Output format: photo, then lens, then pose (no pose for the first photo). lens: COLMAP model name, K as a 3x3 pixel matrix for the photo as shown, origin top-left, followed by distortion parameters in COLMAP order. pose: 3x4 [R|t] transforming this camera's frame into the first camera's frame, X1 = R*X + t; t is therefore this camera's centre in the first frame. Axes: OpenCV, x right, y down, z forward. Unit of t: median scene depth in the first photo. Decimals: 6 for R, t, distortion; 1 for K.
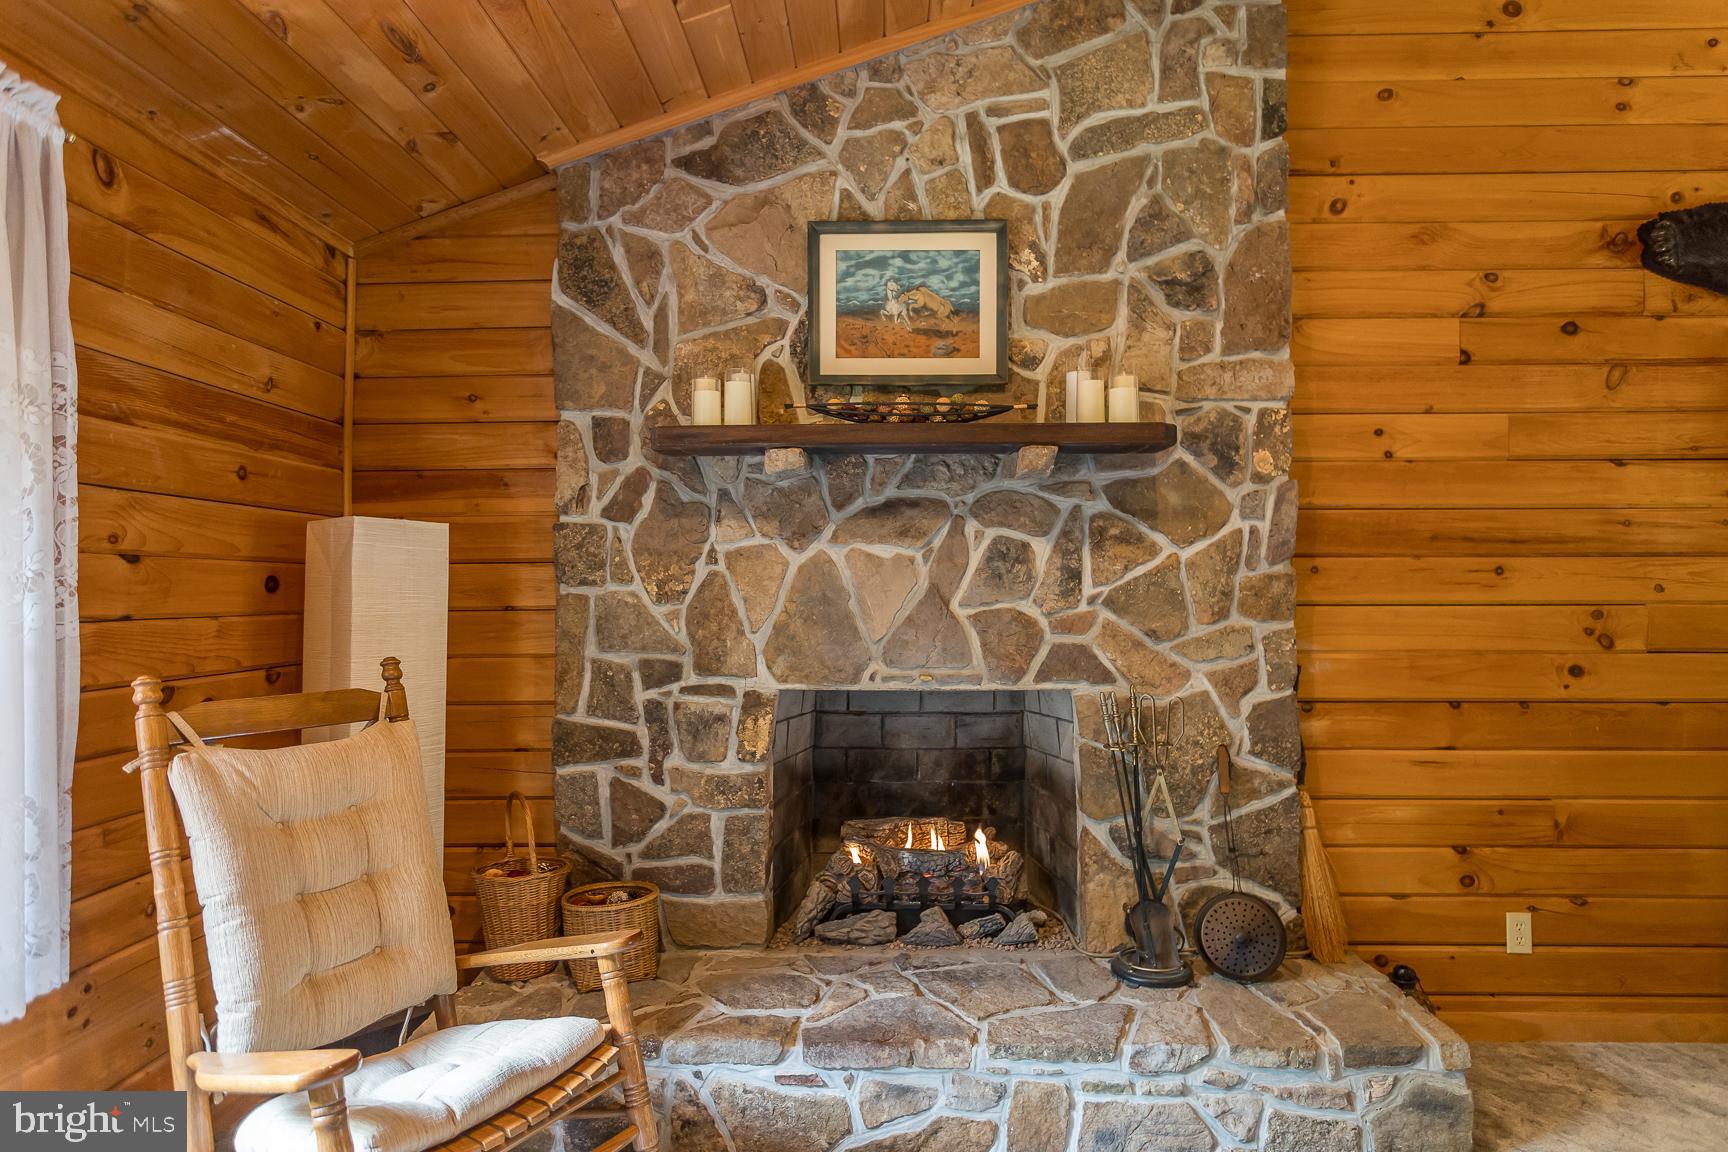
lens RADIAL K [[1019.3, 0, 820.0], [0, 1019.3, 561.9], [0, 0, 1]] dist [-0.007544, 0.007446]
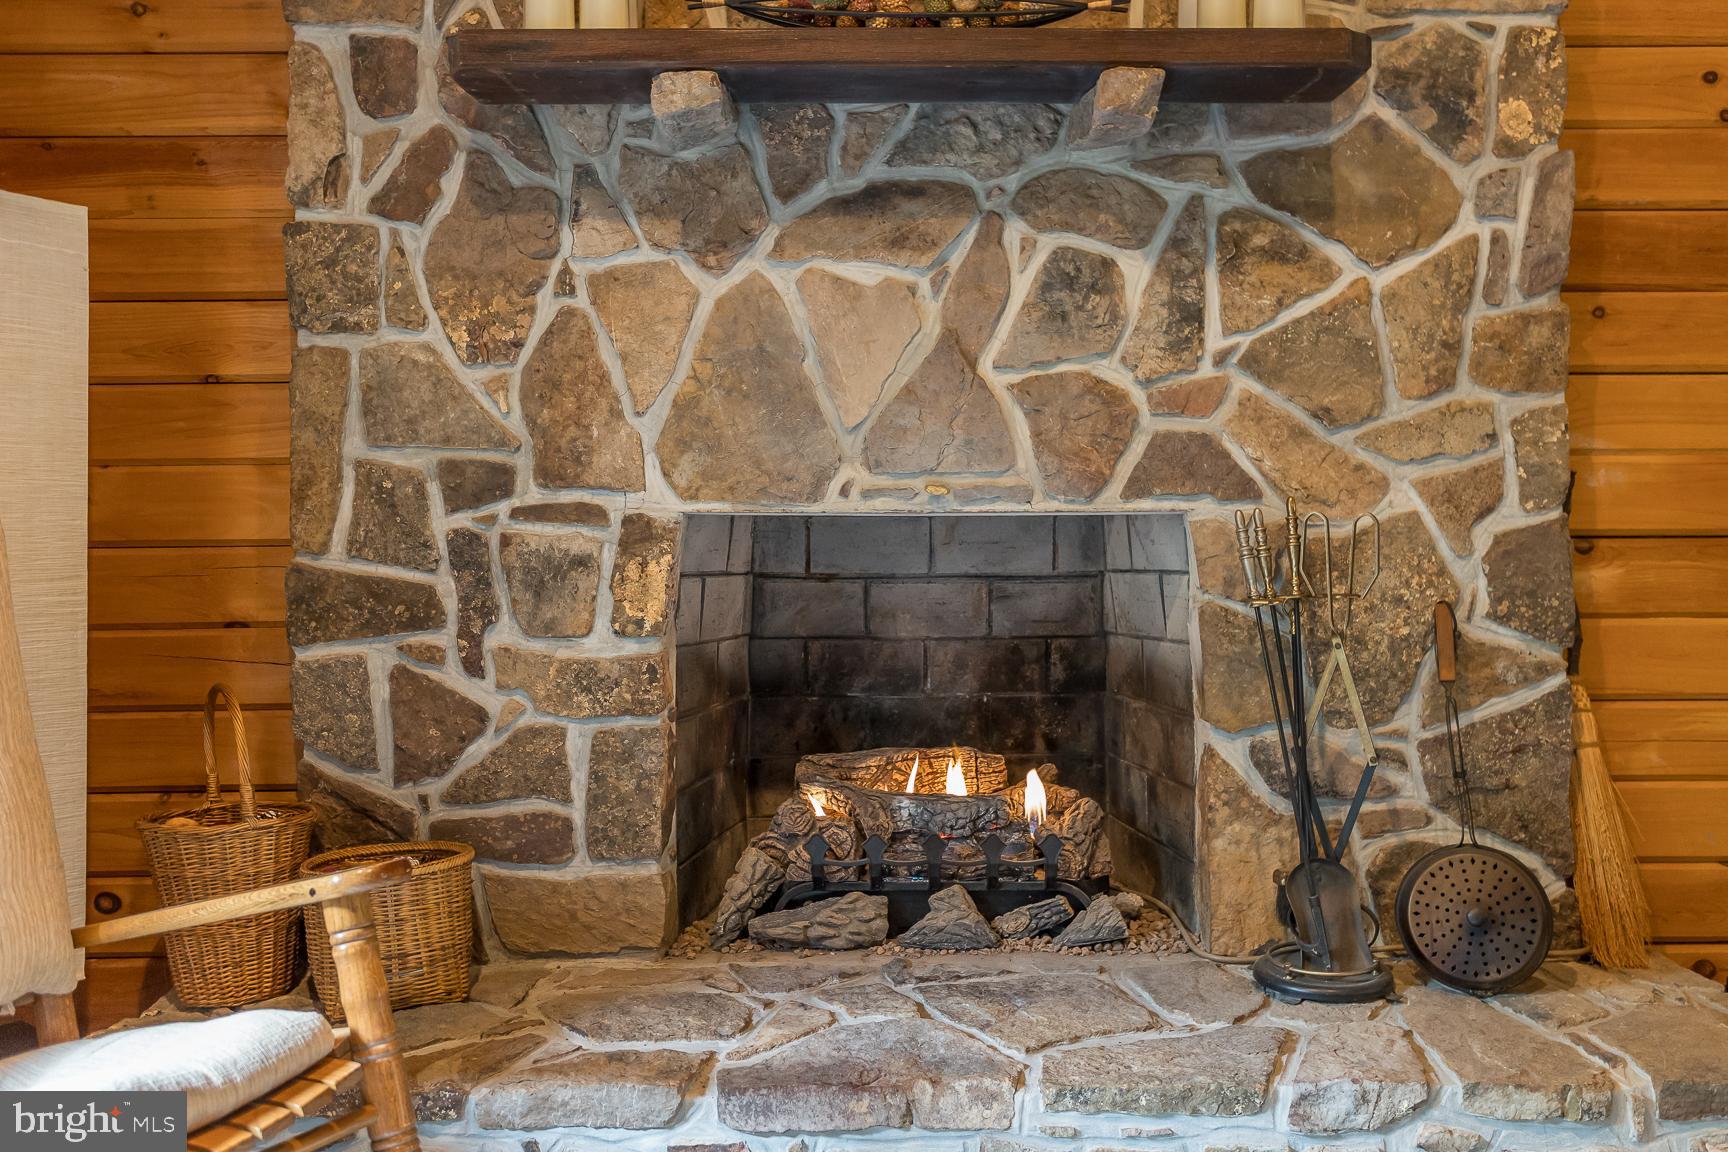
lens RADIAL K [[1565.0, 0, 837.4], [0, 1565.0, 536.8], [0, 0, 1]] dist [0.021638, -0.021592]
pose [[0.999529, -0.004684, 0.030334, 0.019856], [0.003743, 0.999513, 0.030980, 0.111031], [-0.030464, -0.030852, 0.999060, 0.108362]]
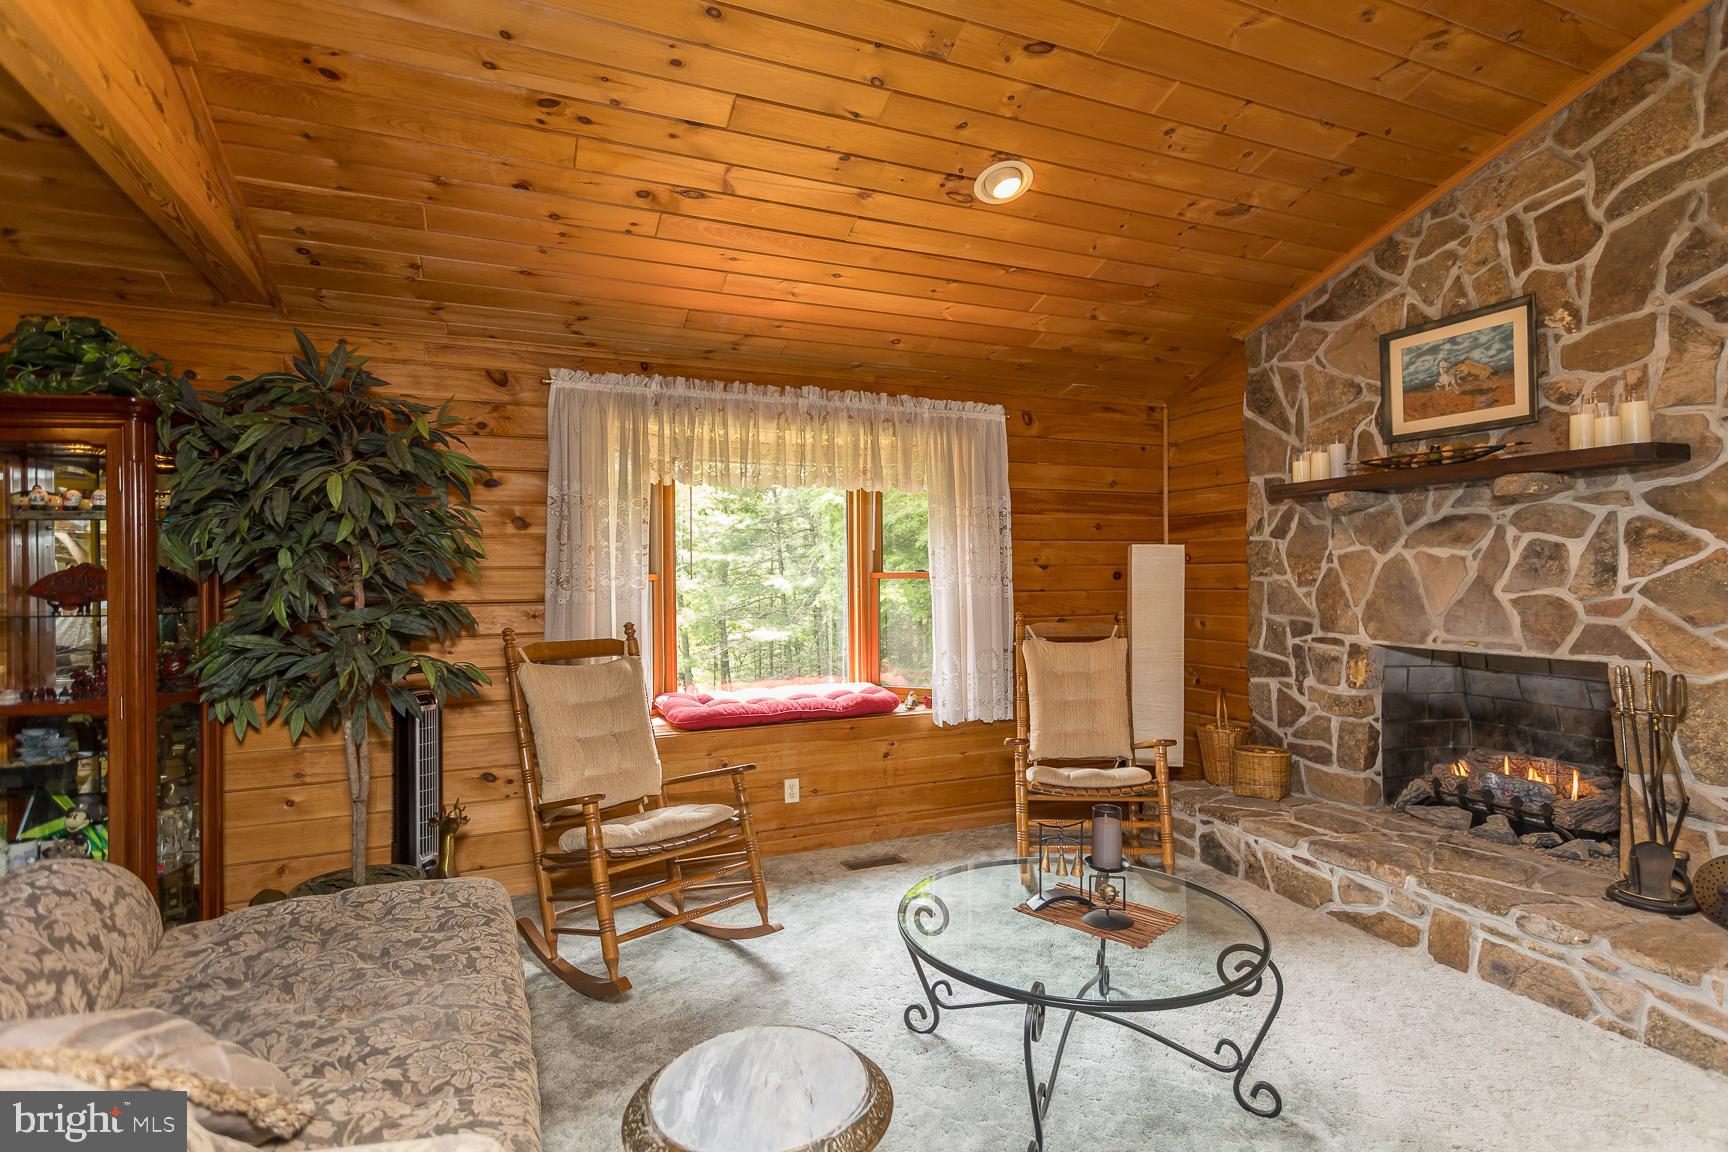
lens RADIAL K [[829.7, 0, 886.2], [0, 829.7, 561.7], [0, 0, 1]] dist [0.003635, 0.001979]
pose [[0.450423, -0.012883, -0.892722, 0.747415], [0.033973, 0.999419, 0.002718, -0.027263], [0.892169, -0.031553, 0.450599, -0.215288]]
